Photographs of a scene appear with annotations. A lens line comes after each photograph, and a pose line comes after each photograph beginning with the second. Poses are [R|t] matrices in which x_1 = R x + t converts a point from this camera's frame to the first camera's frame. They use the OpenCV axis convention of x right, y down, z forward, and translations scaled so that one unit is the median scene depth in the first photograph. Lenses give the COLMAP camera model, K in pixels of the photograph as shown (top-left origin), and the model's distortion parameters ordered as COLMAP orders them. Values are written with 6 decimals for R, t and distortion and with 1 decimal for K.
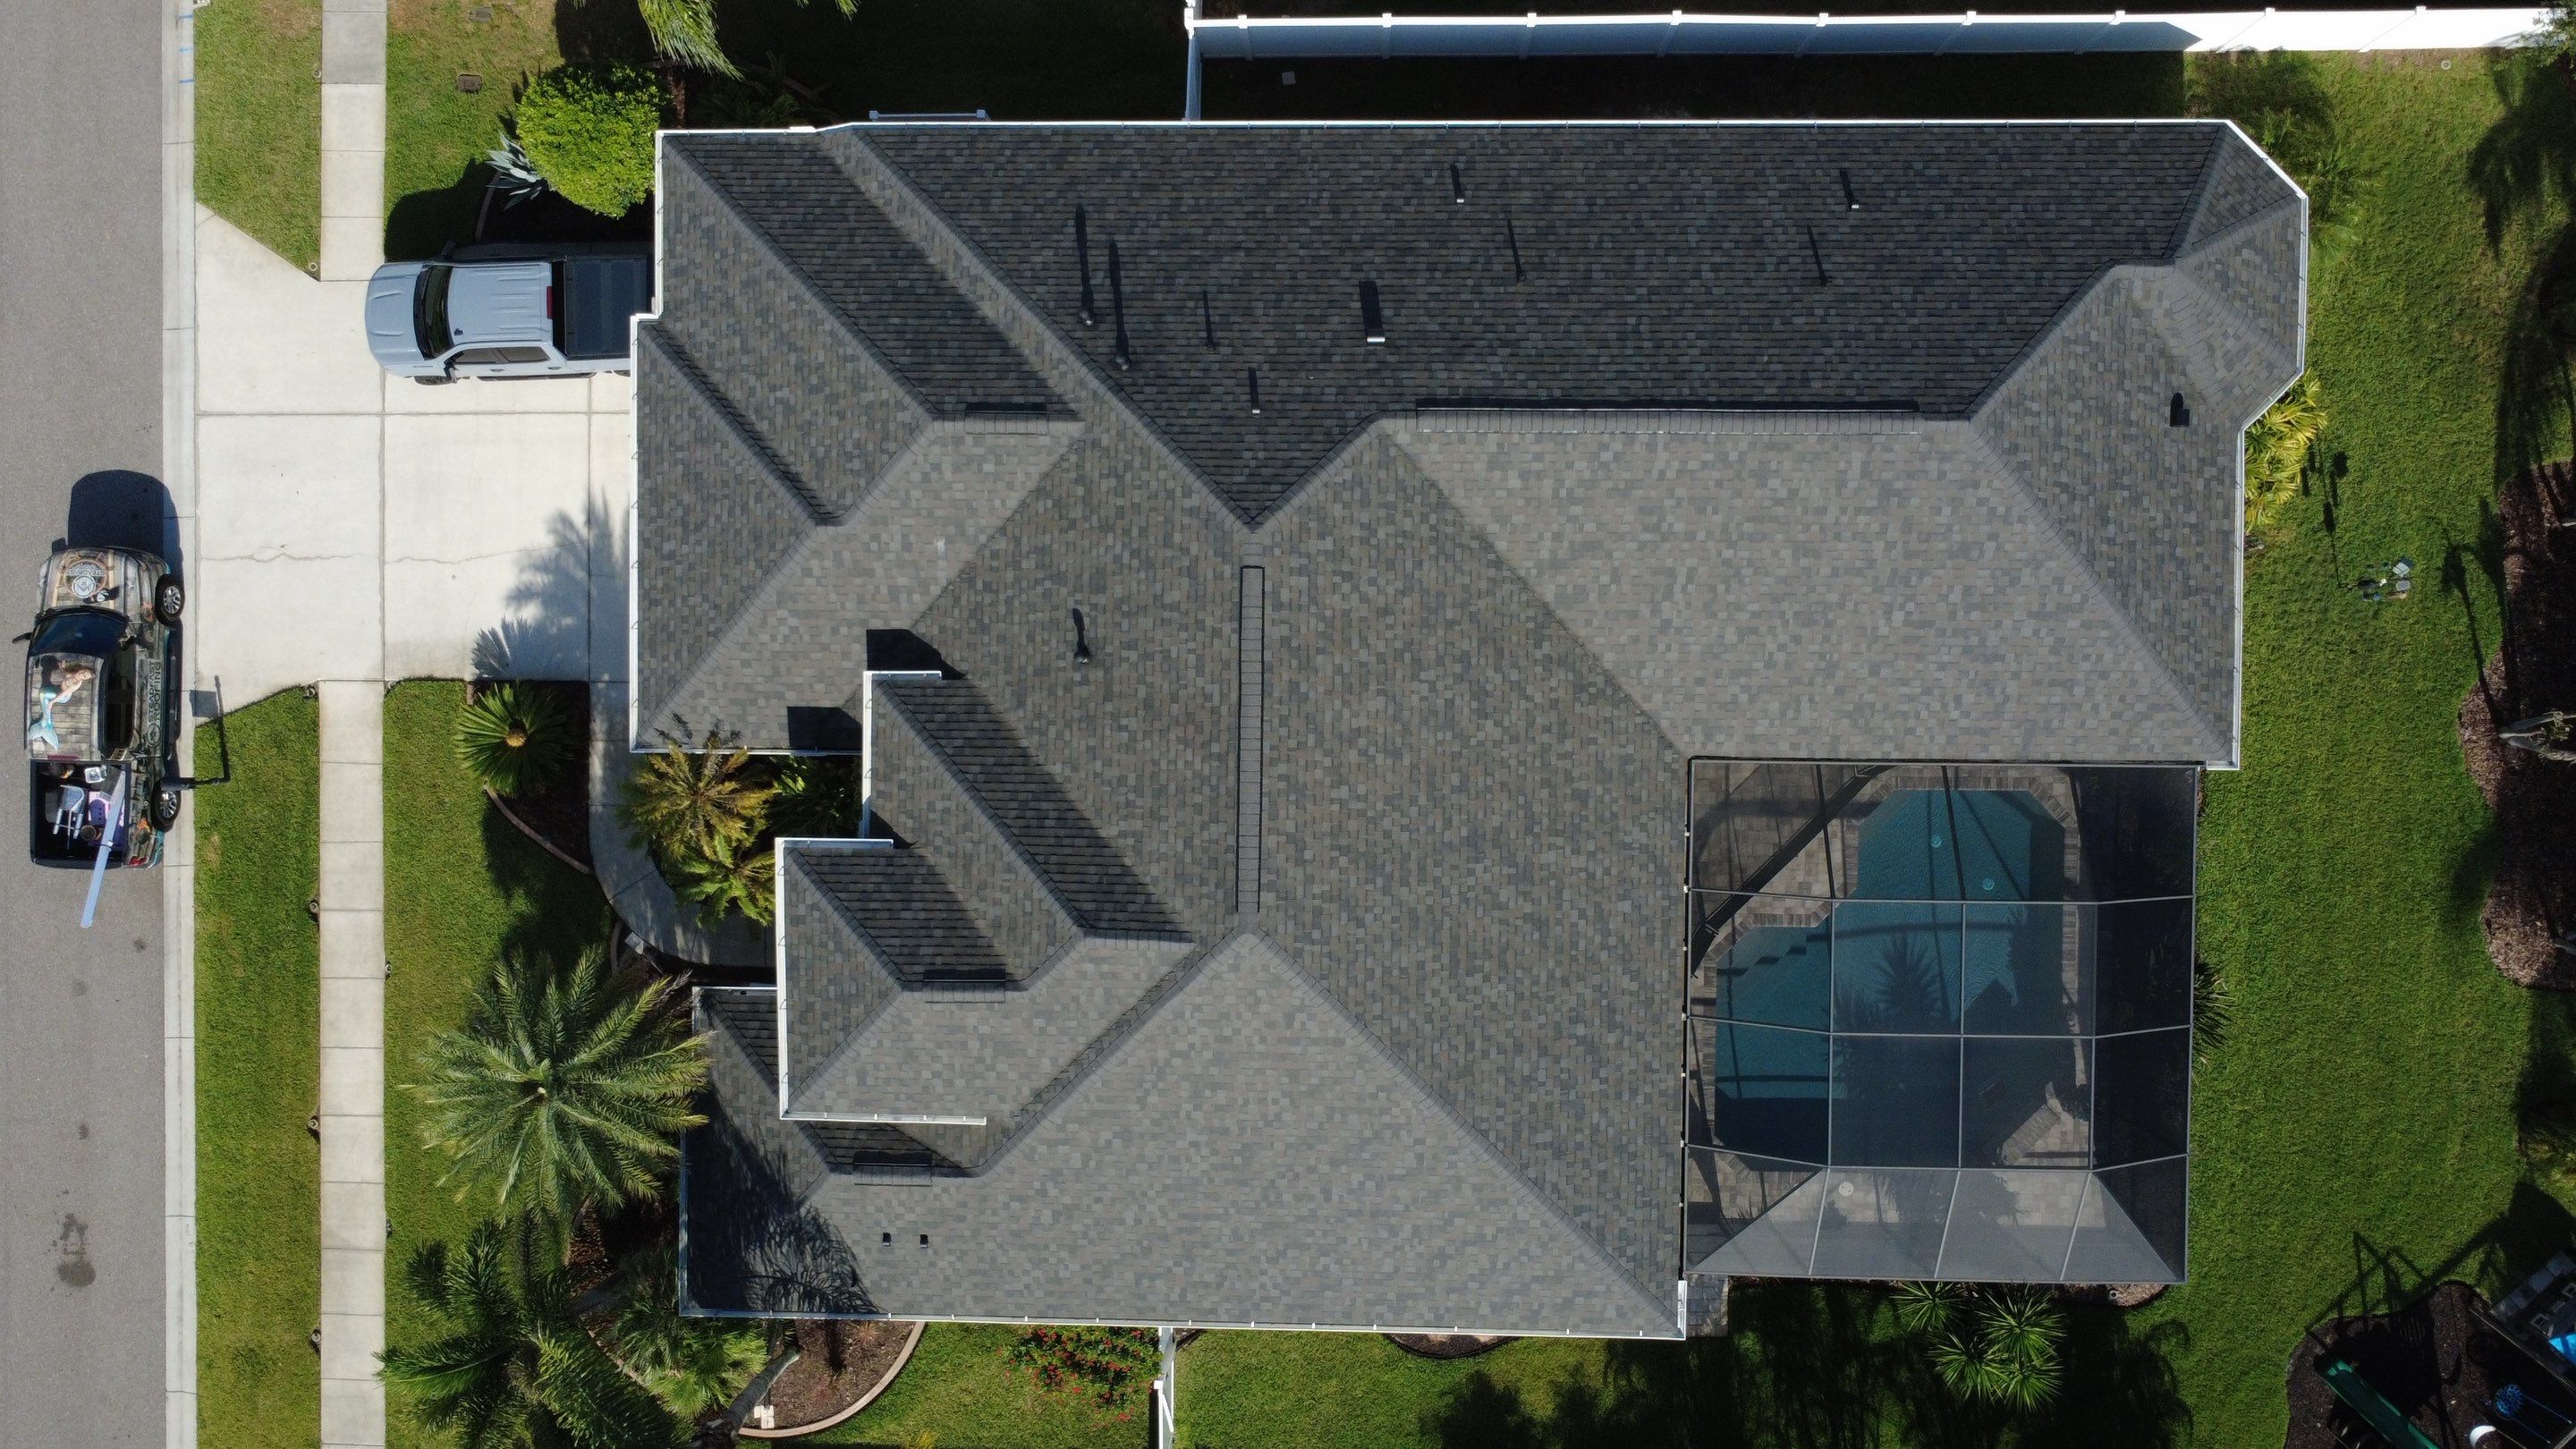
lens RADIAL K [[1866.2, 0, 1297.4], [0, 1866.2, 716.8], [0, 0, 1]] dist [0.011191, 0.003506]
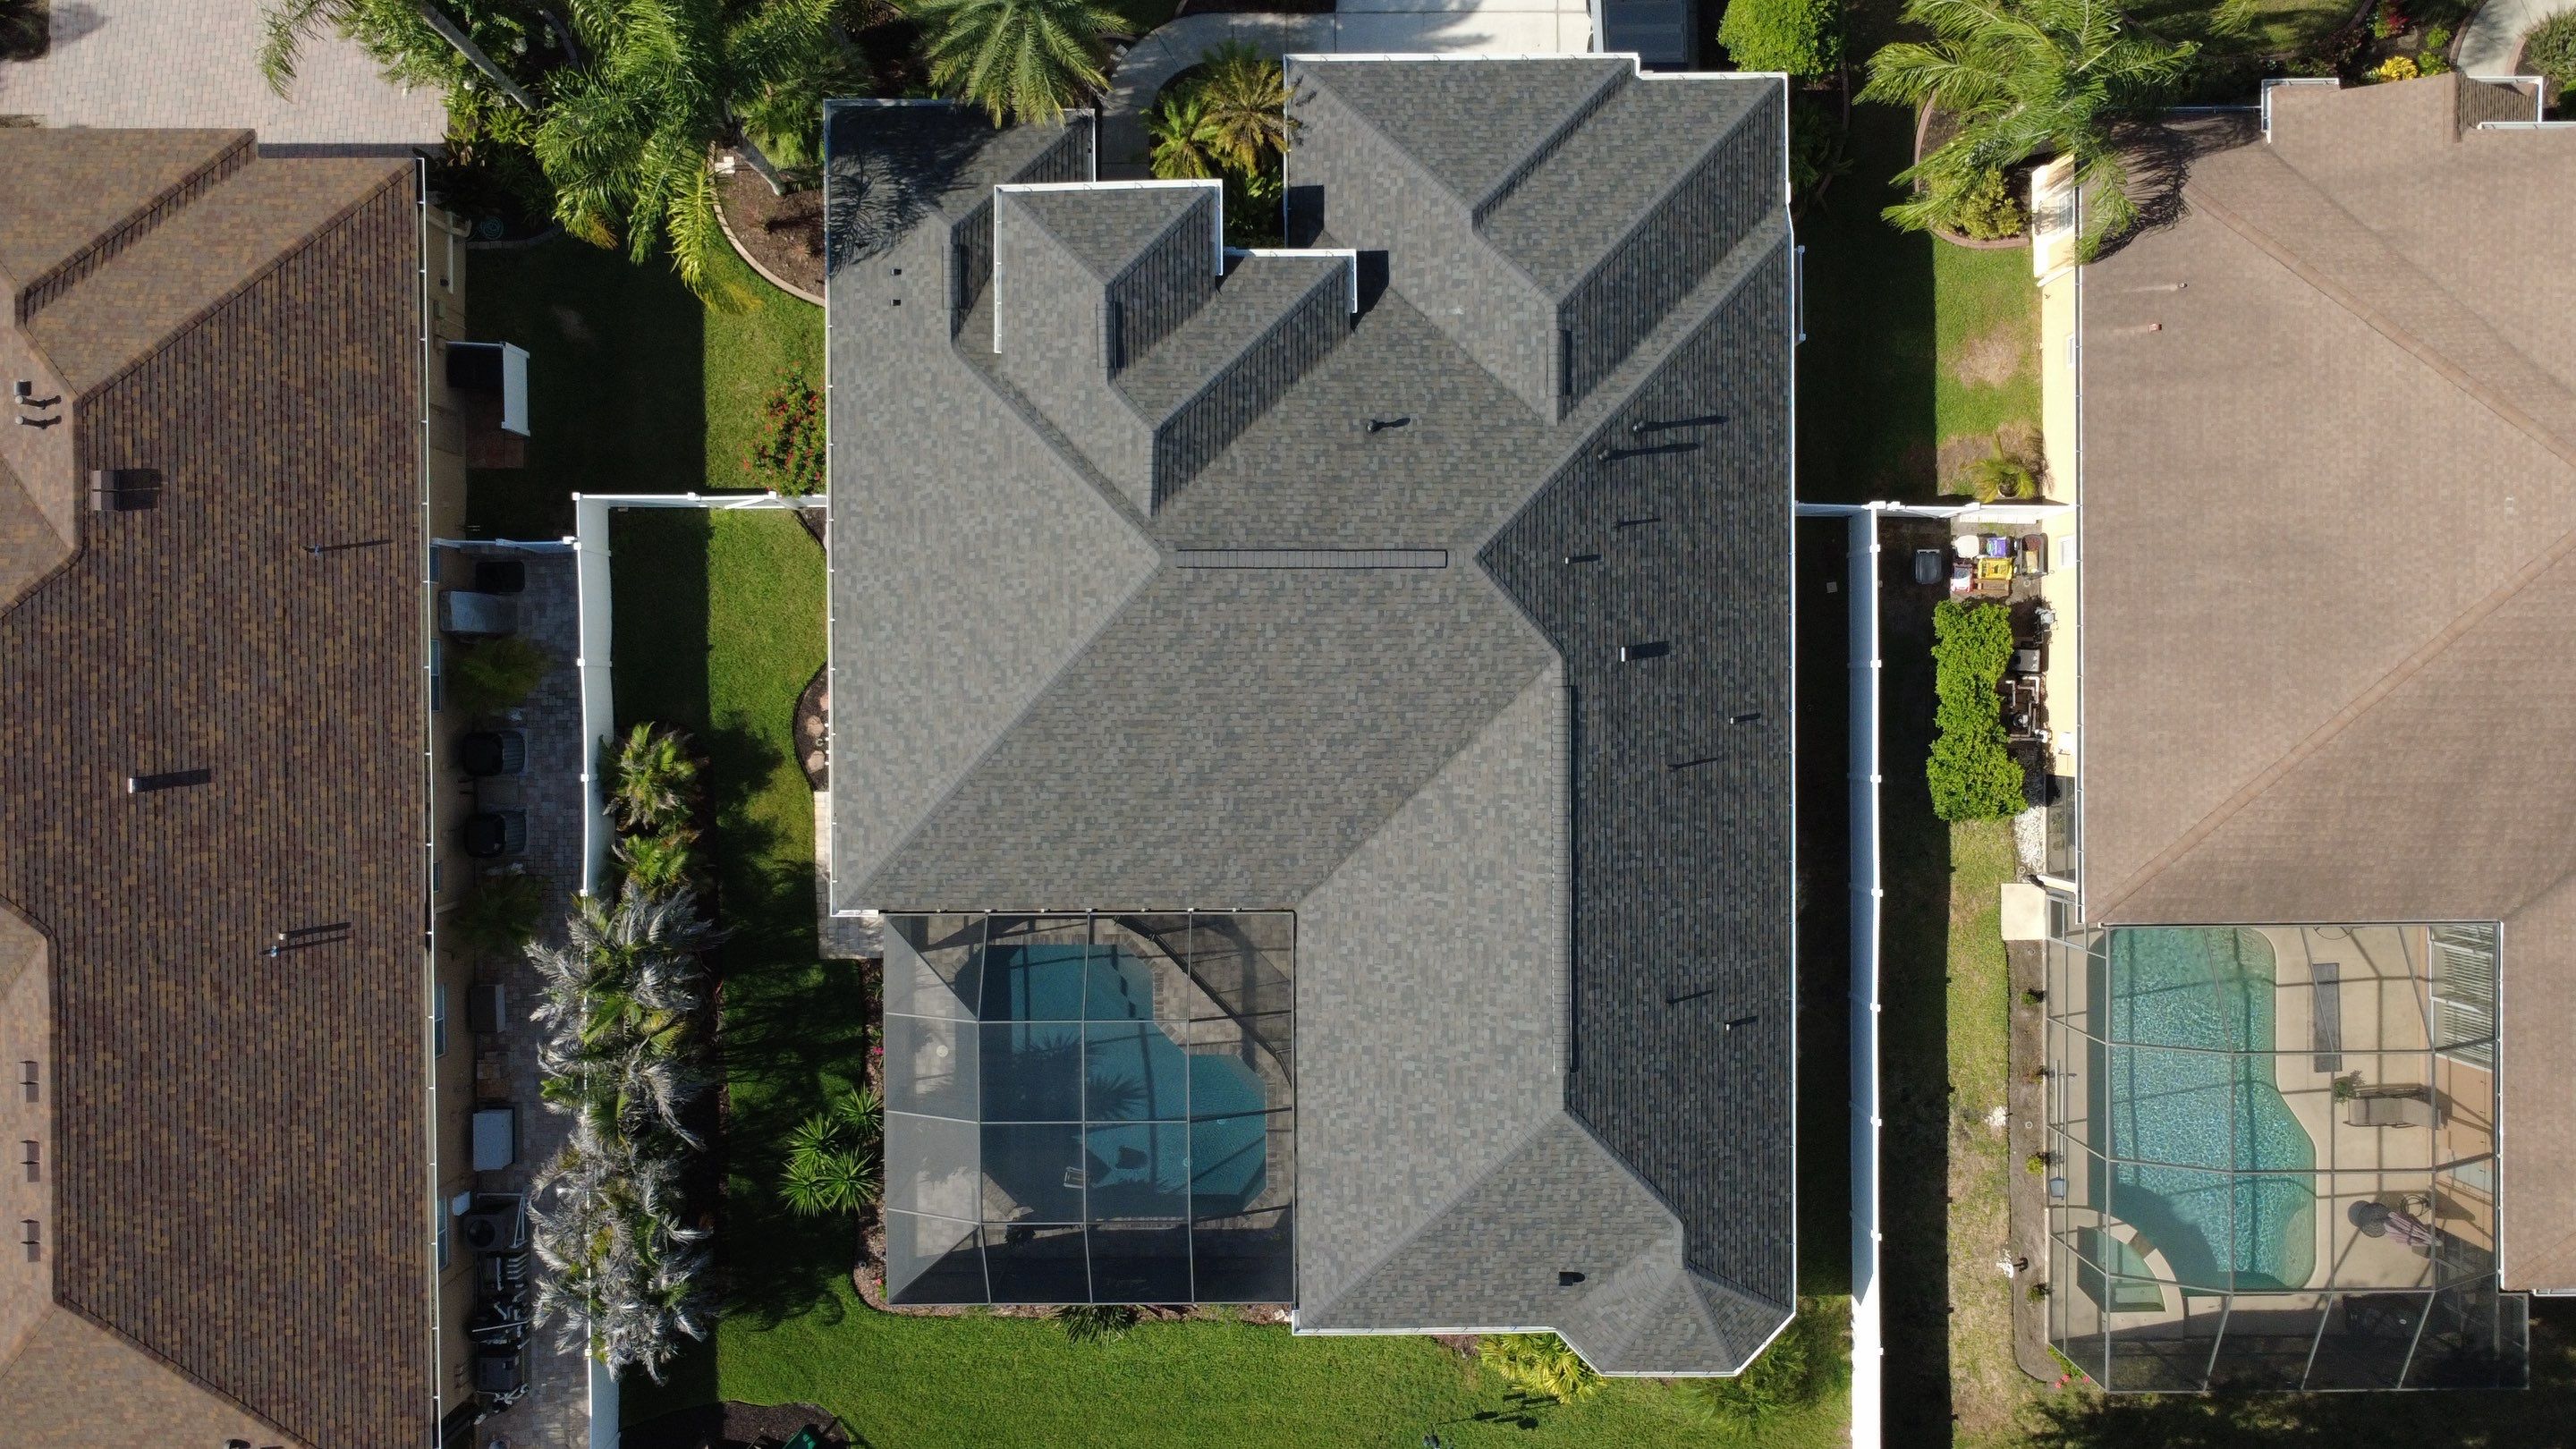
lens RADIAL K [[1866.2, 0, 1290.8], [0, 1866.2, 731.4], [0, 0, 1]] dist [0.011191, 0.003506]
pose [[0.015120, 0.998594, 0.050809, 0.024416], [-0.999496, 0.016512, -0.027098, 0.056226], [-0.027899, -0.050374, 0.998341, -0.251669]]
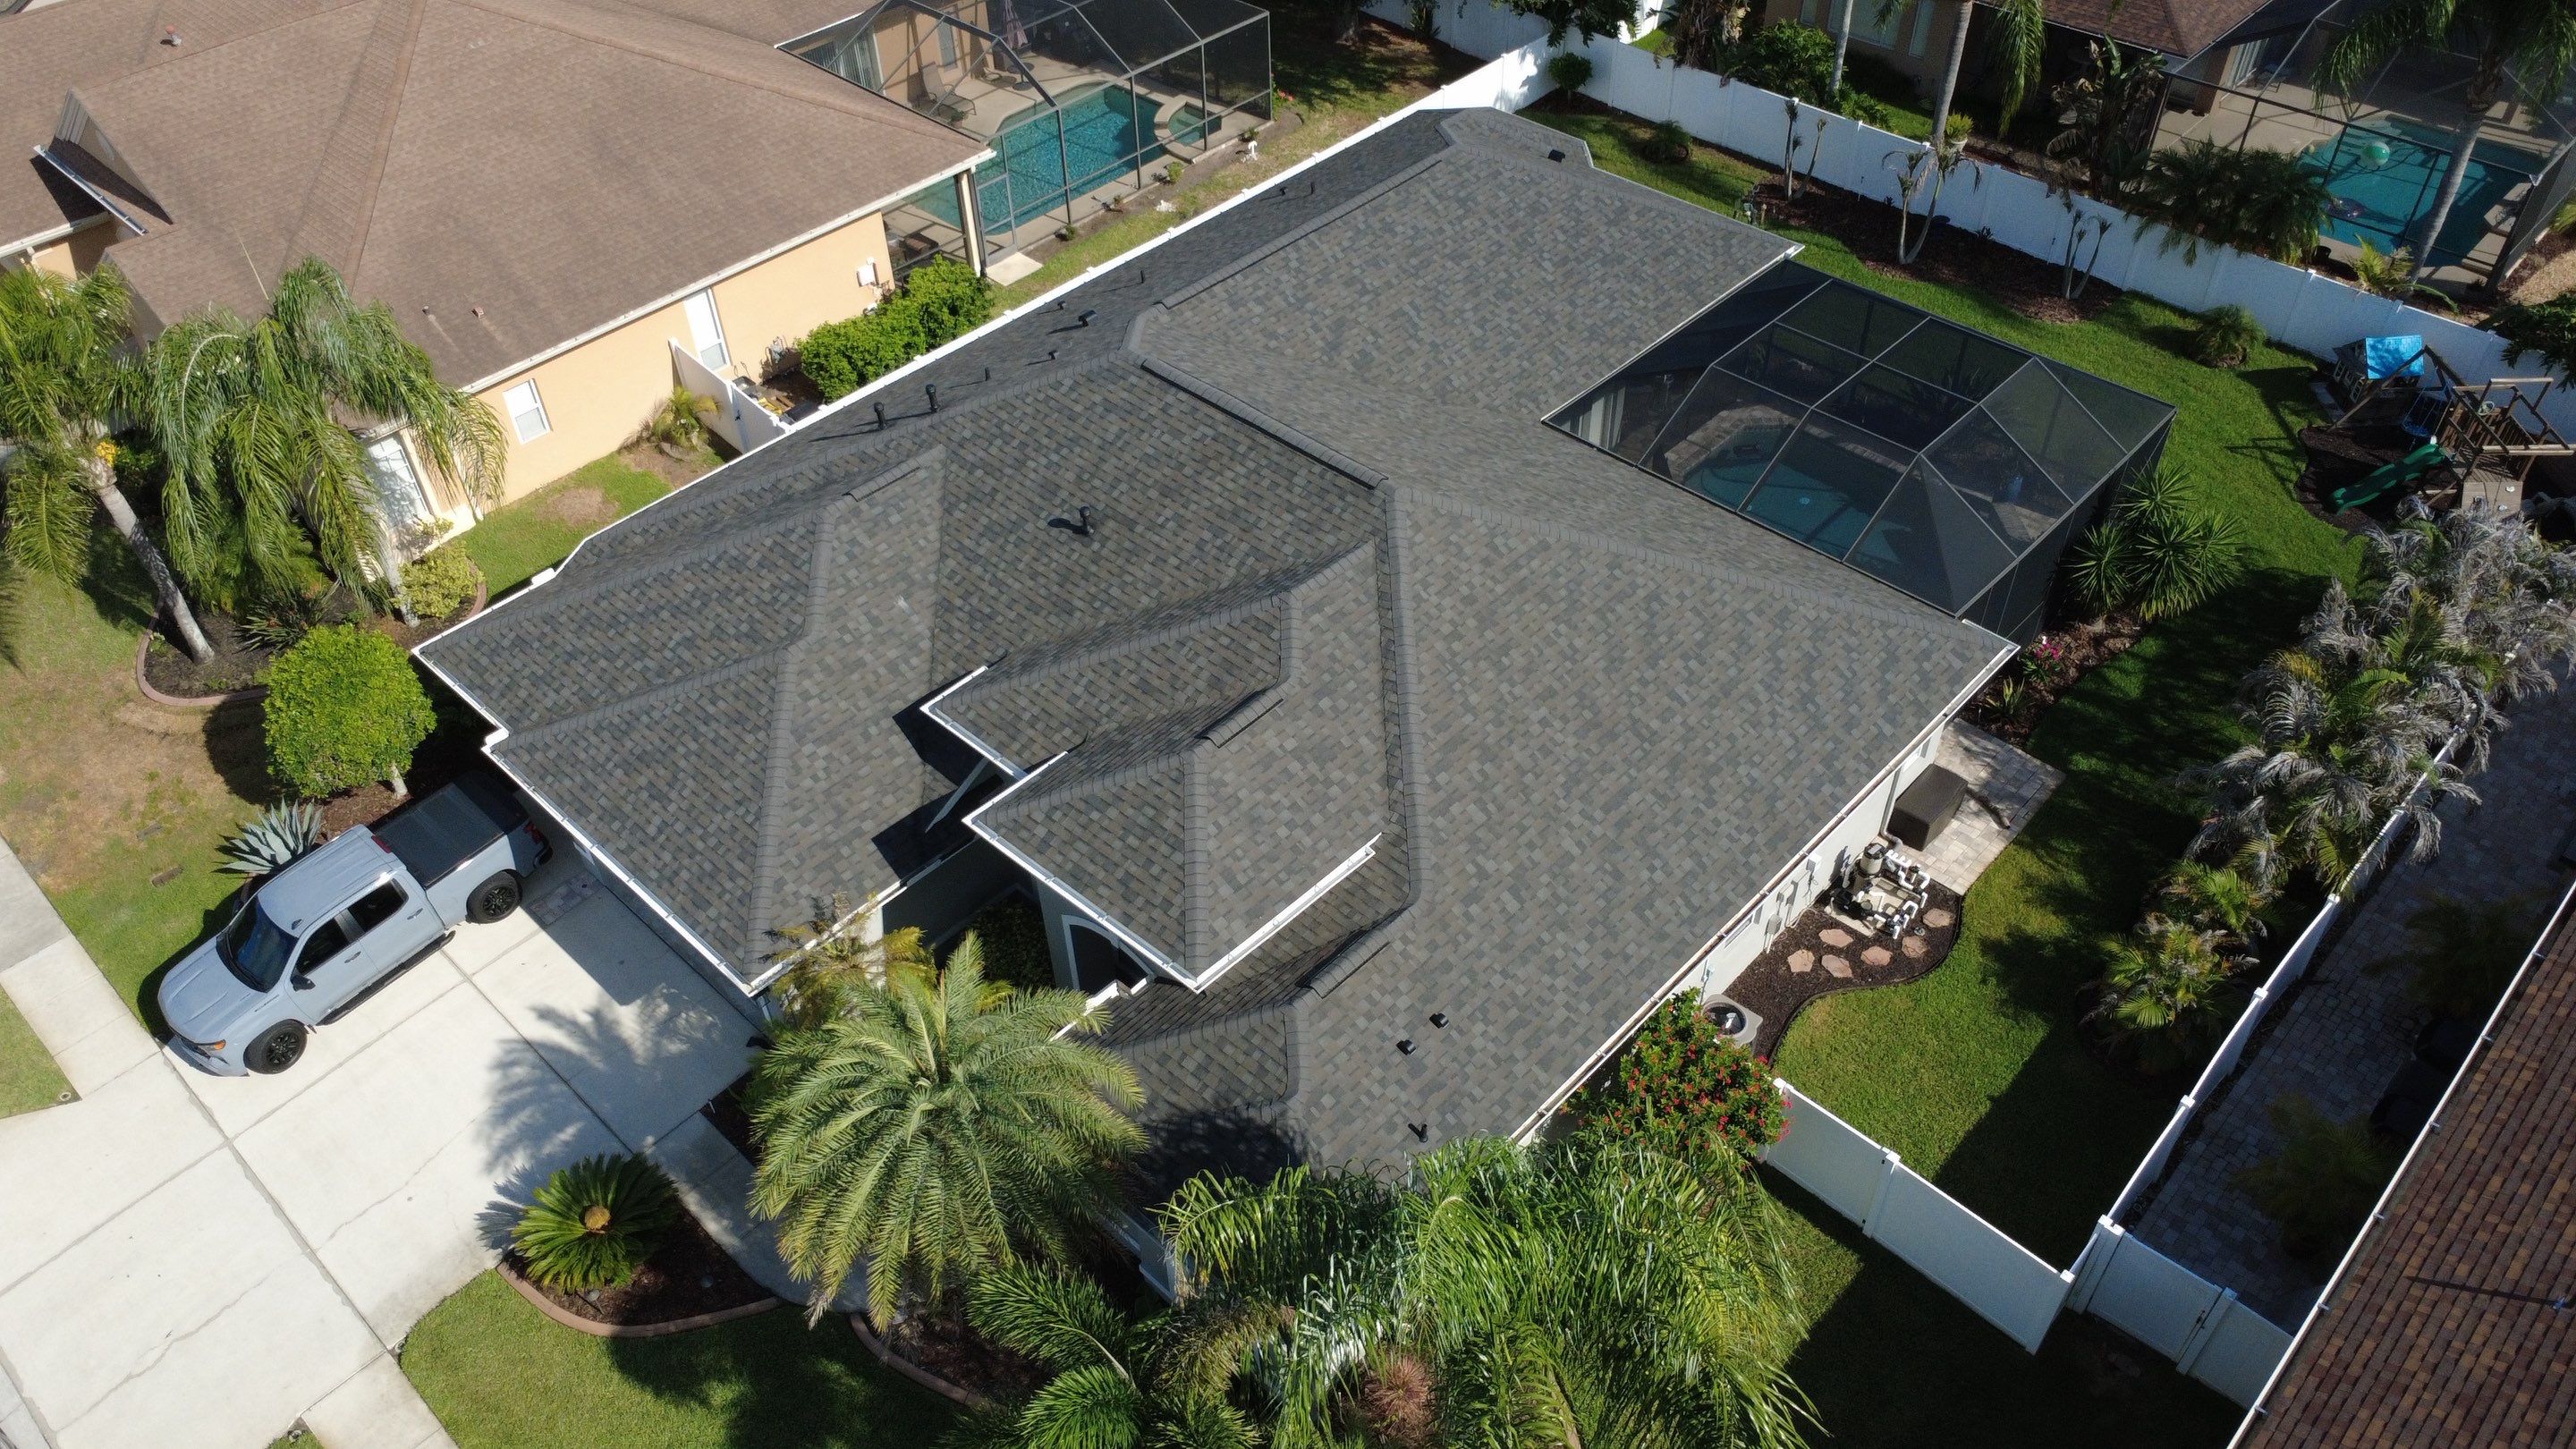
lens RADIAL K [[1866.2, 0, 1286.4], [0, 1866.2, 727.6], [0, 0, 1]] dist [0.011191, 0.003506]
pose [[0.683306, -0.486211, 0.544694, -0.597327], [0.729991, 0.440301, -0.522731, 0.577471], [0.014329, 0.754808, 0.655790, 0.388959]]
